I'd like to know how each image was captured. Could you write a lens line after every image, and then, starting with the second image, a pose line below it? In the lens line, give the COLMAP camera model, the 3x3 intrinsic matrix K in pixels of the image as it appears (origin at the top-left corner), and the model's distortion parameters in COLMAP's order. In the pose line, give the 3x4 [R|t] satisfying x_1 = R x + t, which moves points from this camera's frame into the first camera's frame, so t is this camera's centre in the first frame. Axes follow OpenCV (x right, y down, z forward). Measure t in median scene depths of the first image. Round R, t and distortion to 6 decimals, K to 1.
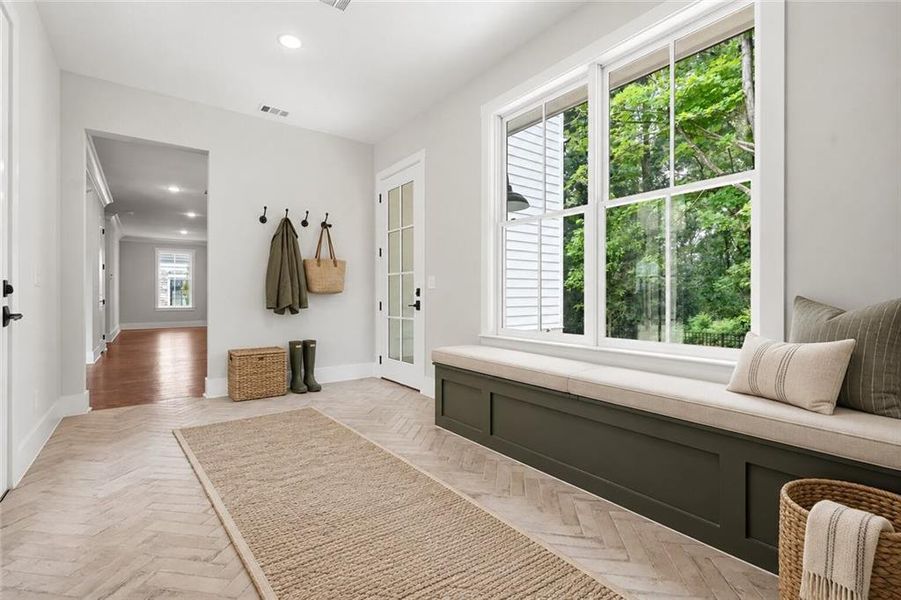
lens RADIAL K [[412.1, 0, 447.7], [0, 412.1, 296.7], [0, 0, 1]] dist [0.002730, -0.003105]
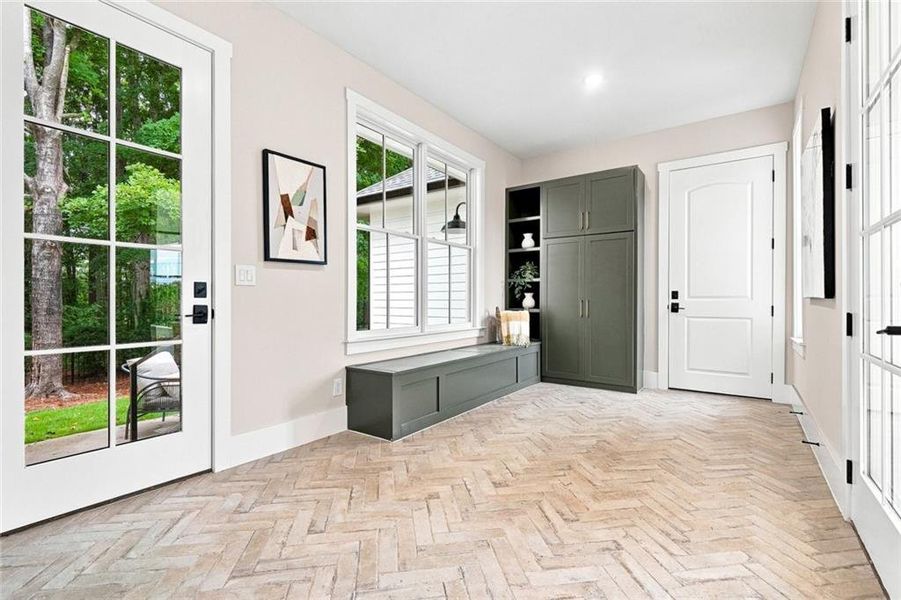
lens RADIAL K [[421.7, 0, 446.7], [0, 421.7, 304.7], [0, 0, 1]] dist [0.004096, -0.000188]
pose [[-0.309582, -0.010916, 0.950810, -0.885074], [-0.001197, 0.999938, 0.011090, 0.001430], [-0.950872, 0.002295, -0.309576, 1.105064]]
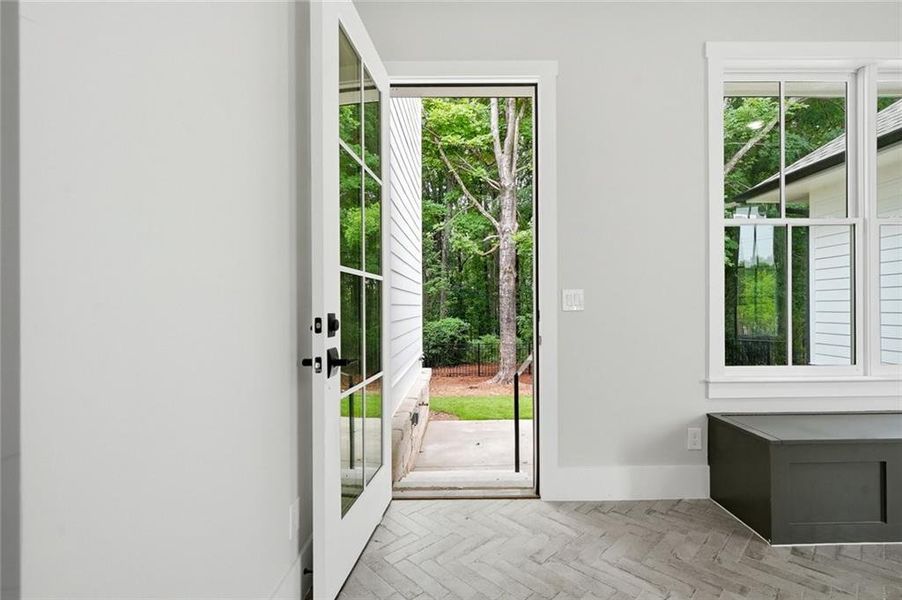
lens RADIAL K [[422.1, 0, 448.3], [0, 422.1, 311.7], [0, 0, 1]] dist [0.004096, -0.000188]
pose [[0.582484, -0.013752, 0.812726, -0.740916], [0.014000, 0.999878, 0.006885, -0.034286], [-0.812722, 0.007368, 0.582605, 0.956861]]
